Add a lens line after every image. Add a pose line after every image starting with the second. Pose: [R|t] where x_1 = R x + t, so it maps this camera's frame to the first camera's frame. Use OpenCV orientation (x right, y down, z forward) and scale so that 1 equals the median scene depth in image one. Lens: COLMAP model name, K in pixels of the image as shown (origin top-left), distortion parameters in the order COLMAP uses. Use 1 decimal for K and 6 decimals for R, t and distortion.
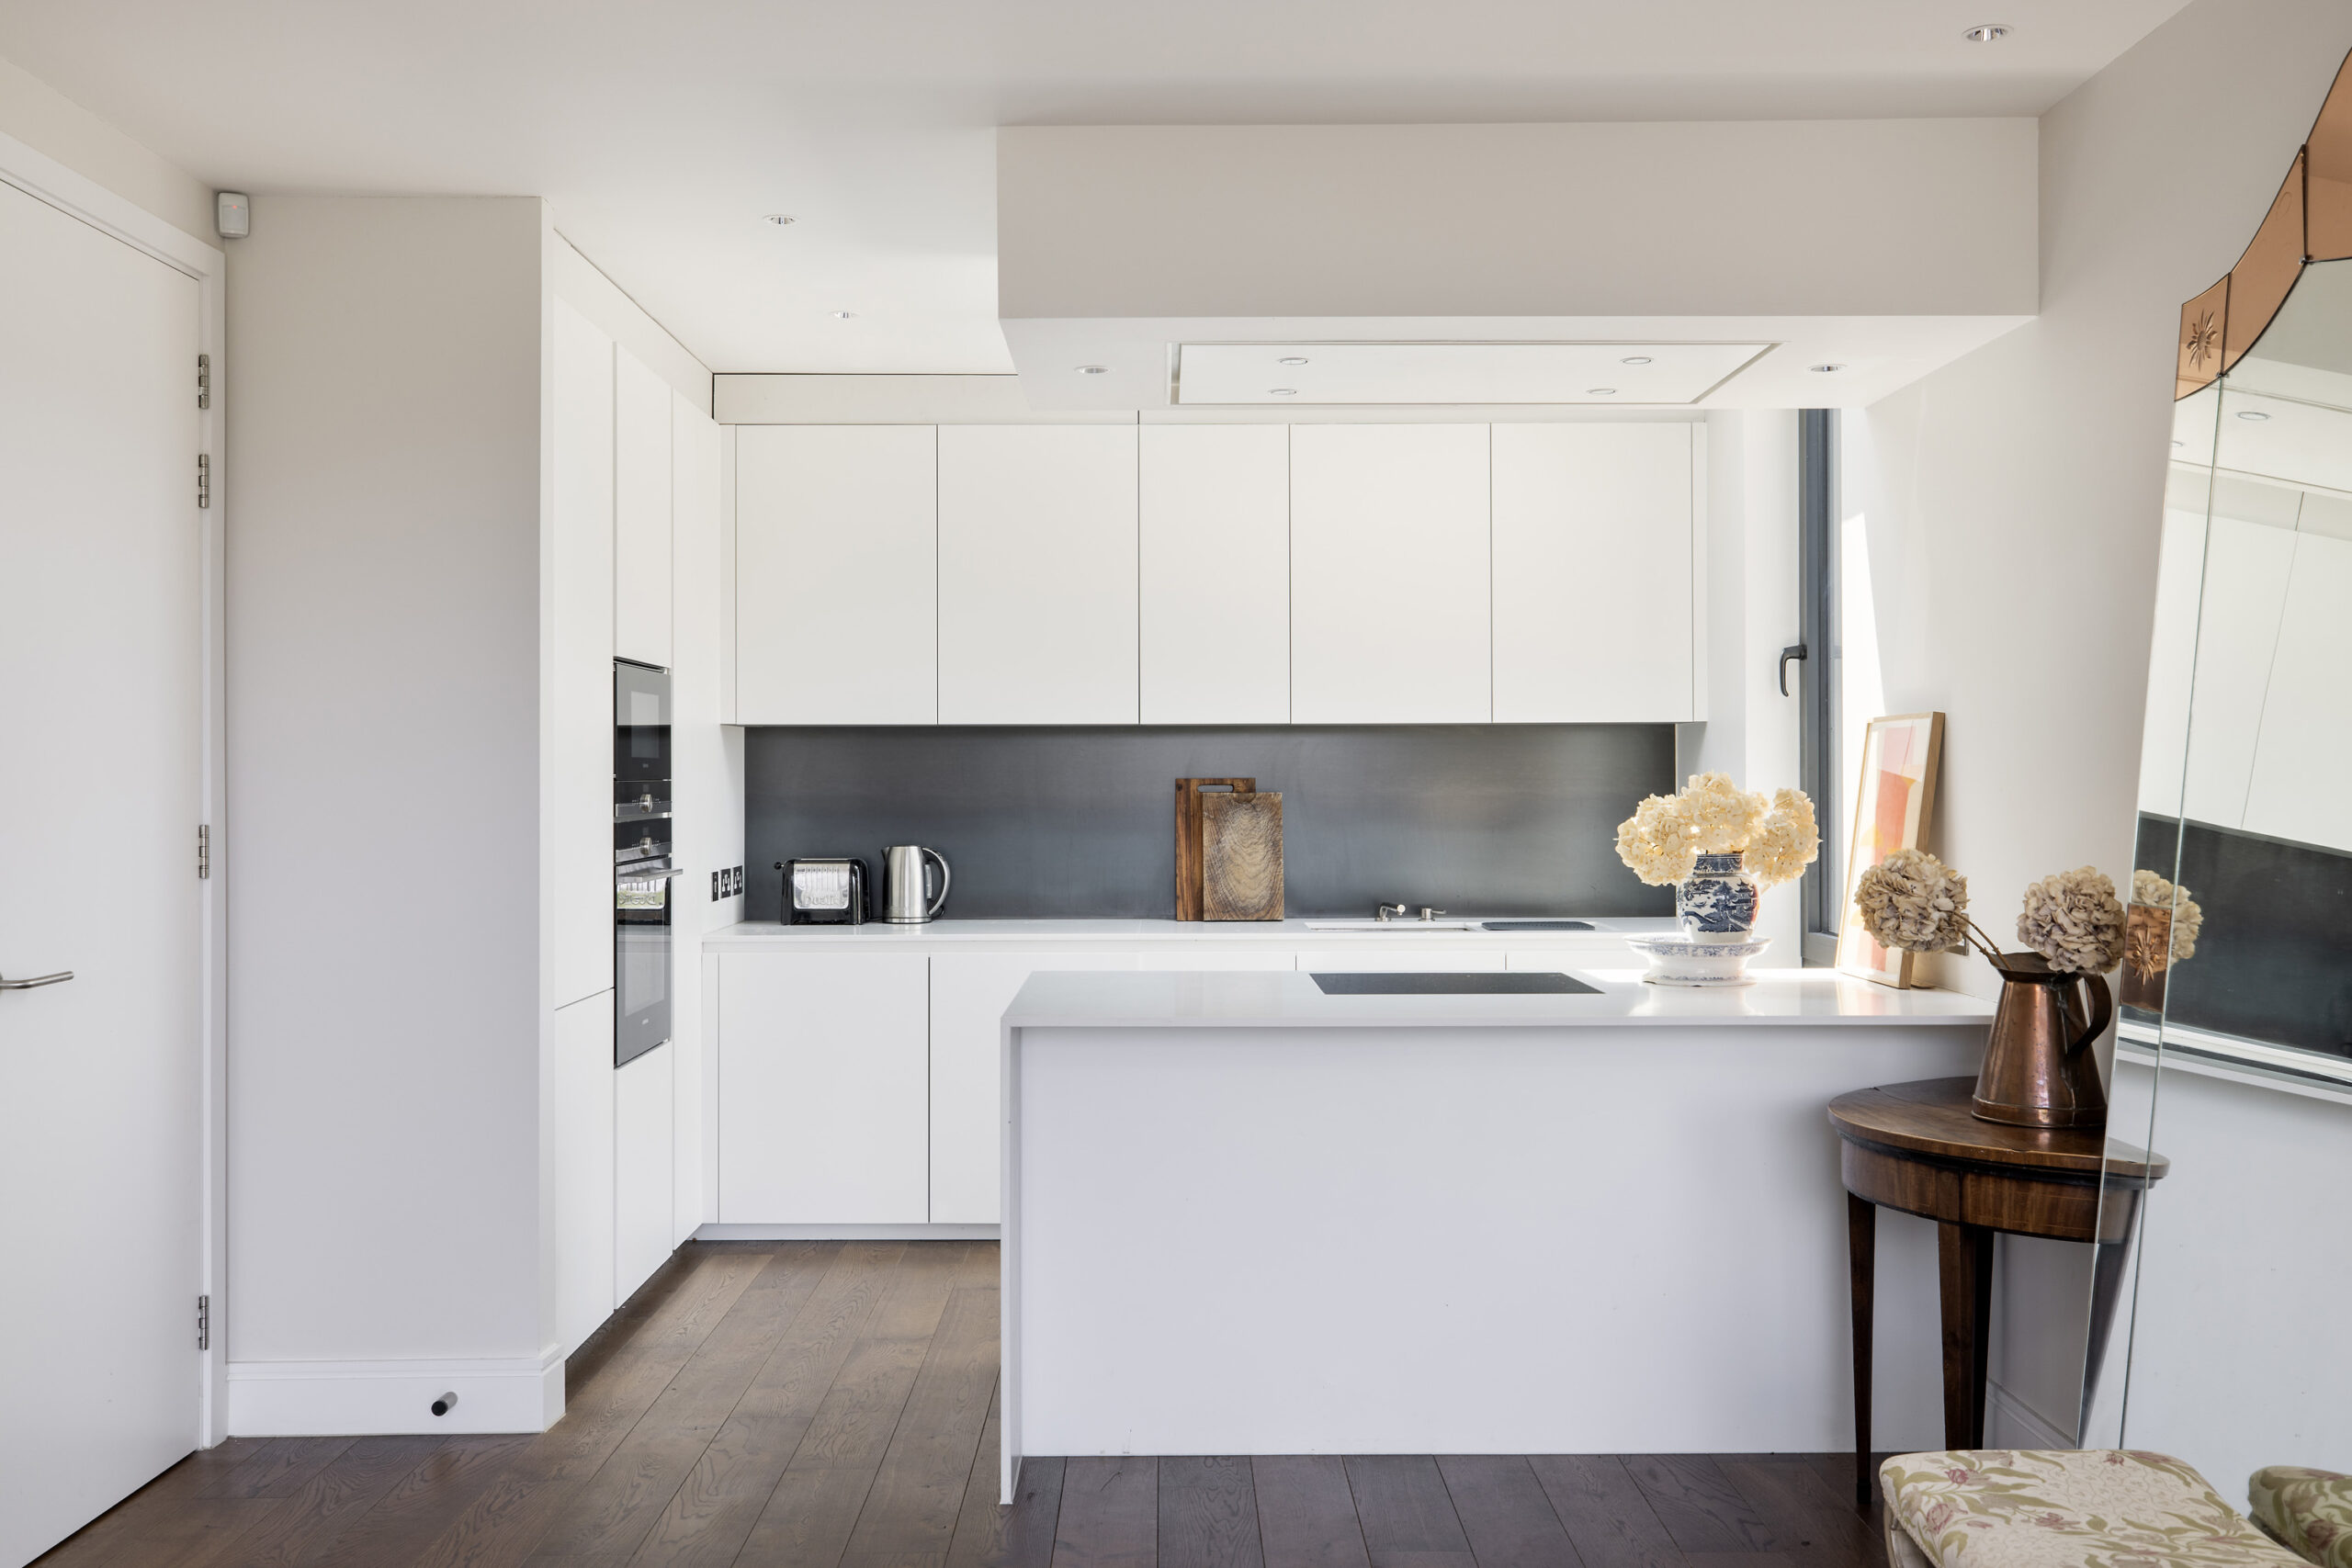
lens RADIAL K [[2288.0, 0, 1176.0], [0, 2288.0, 784.0], [0, 0, 1]] dist [-0.000986, -0.000016]
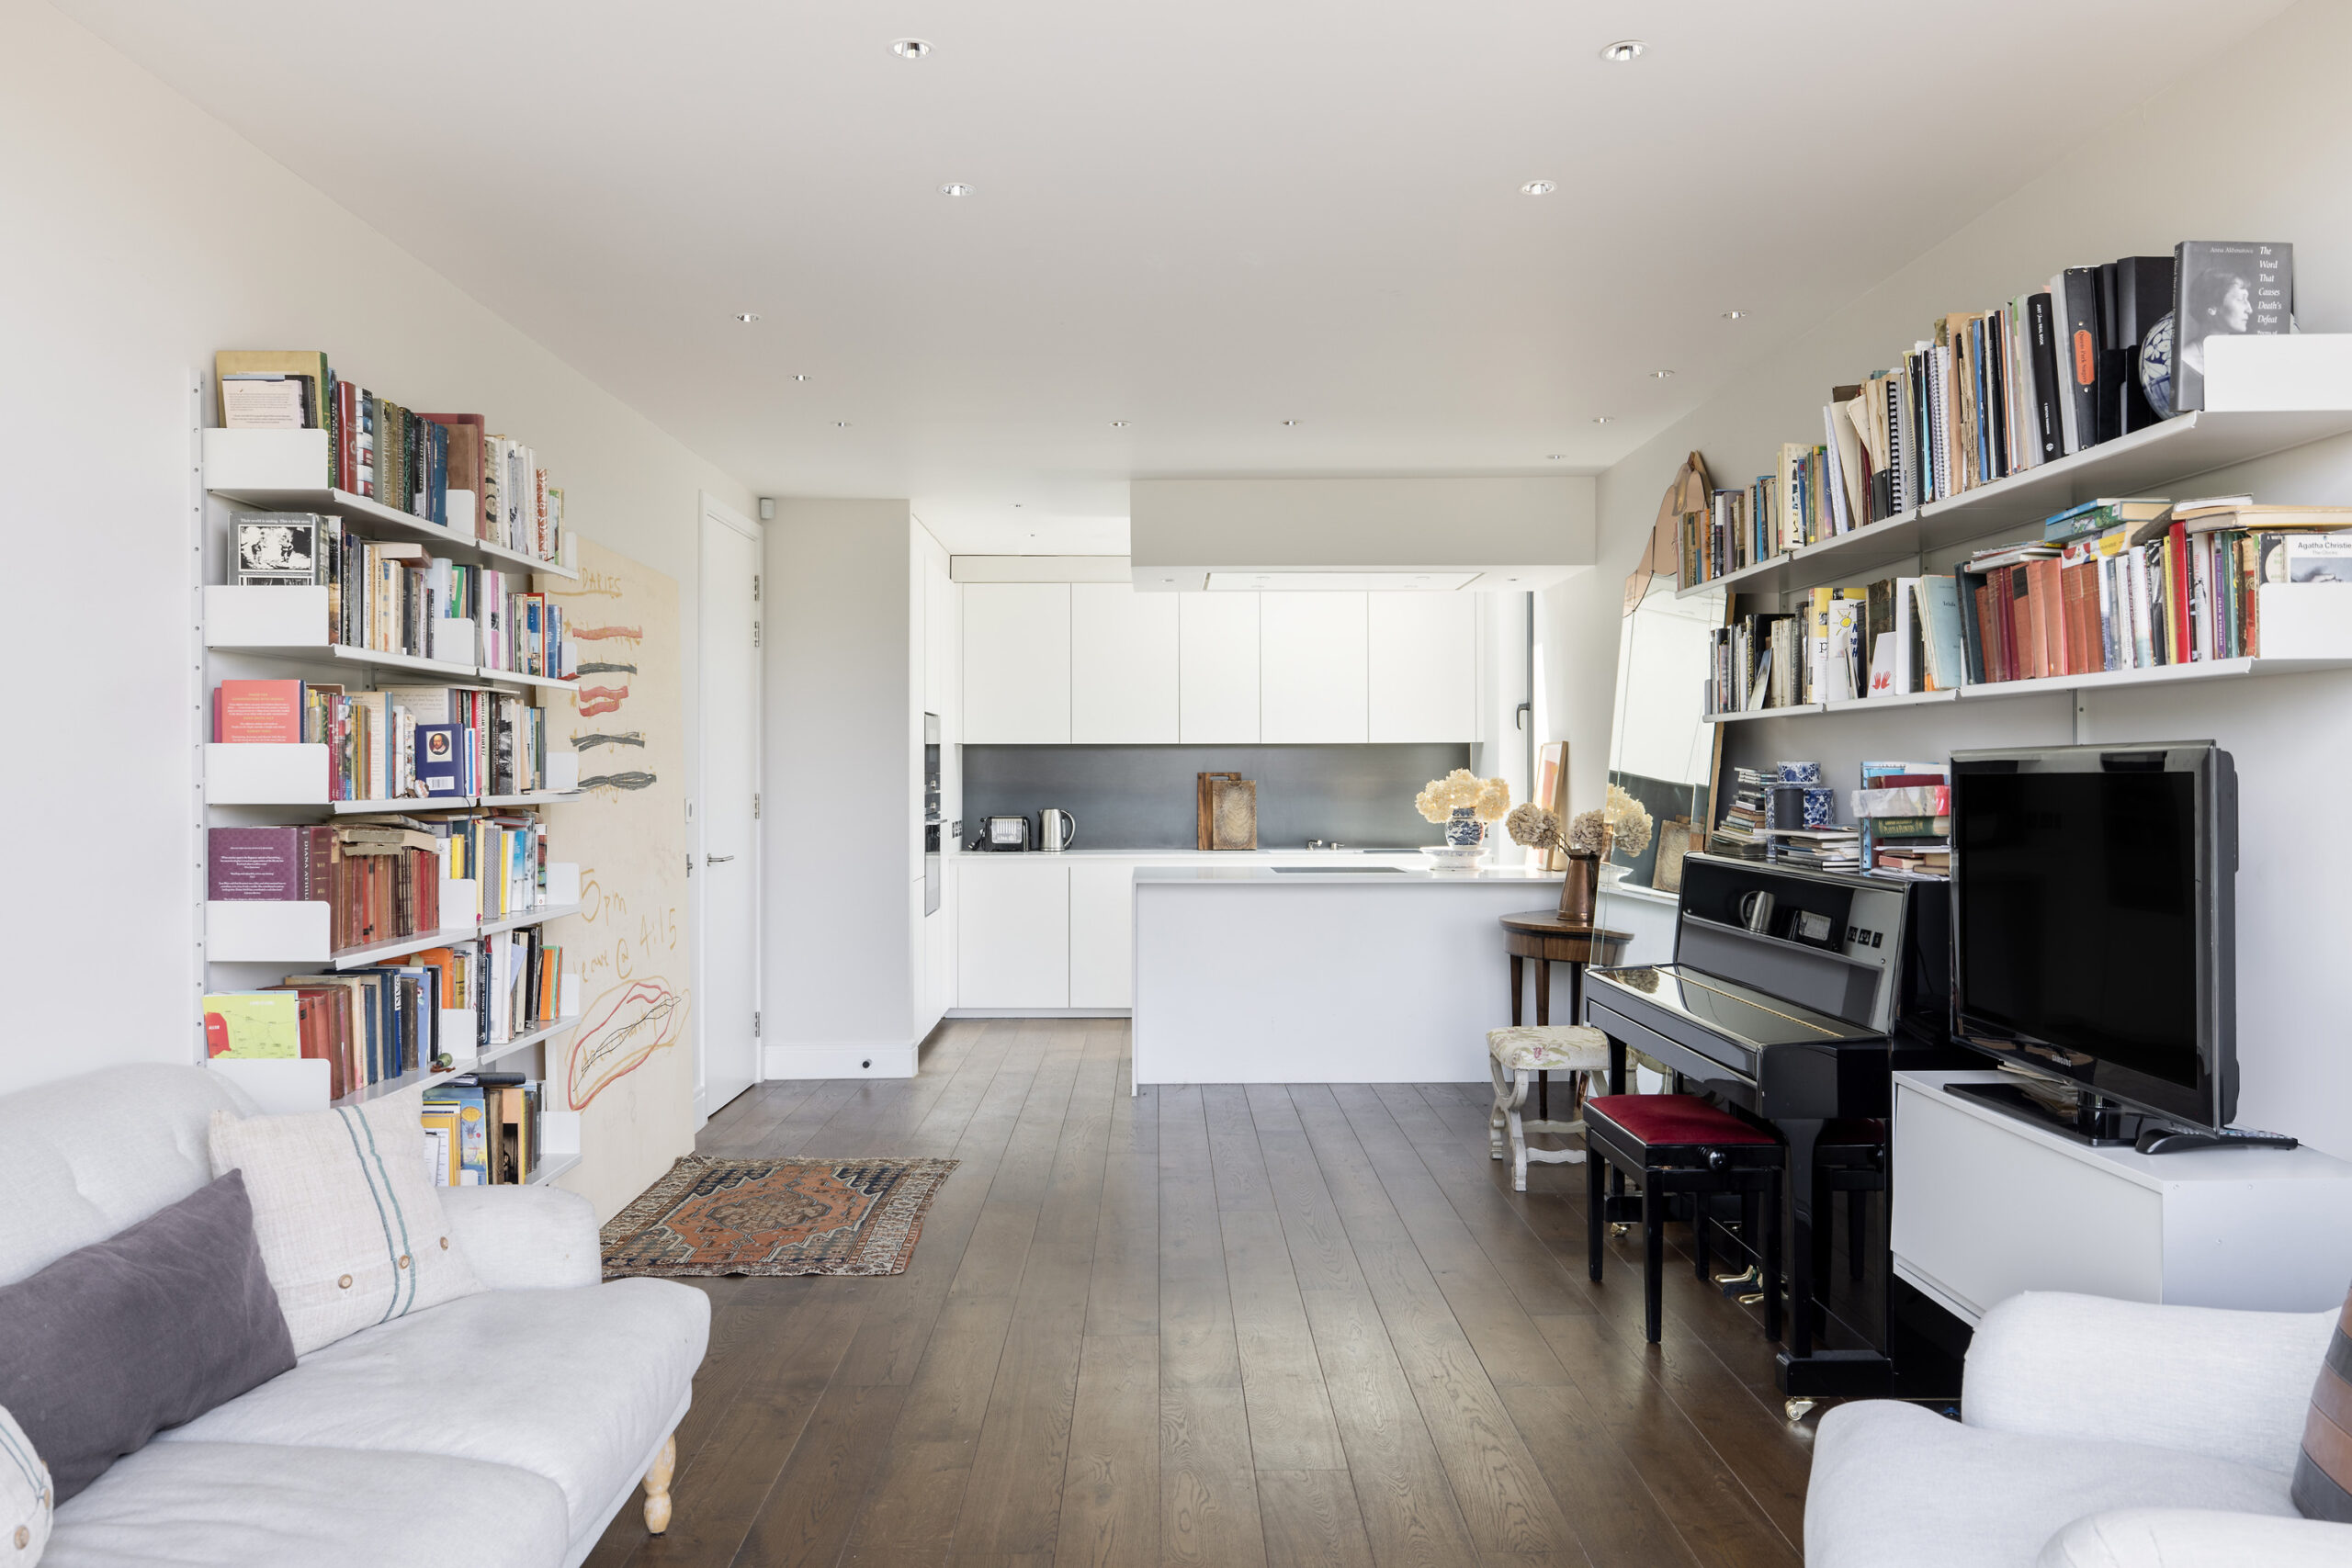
lens RADIAL K [[1776.7, 0, 1176.0], [0, 1776.7, 784.0], [0, 0, 1]] dist [0.000204, -0.000019]
pose [[0.999993, 0.000004, 0.003709, -0.026361], [-0.000016, 0.999995, 0.003301, 0.002278], [-0.003709, -0.003301, 0.999988, -0.488730]]
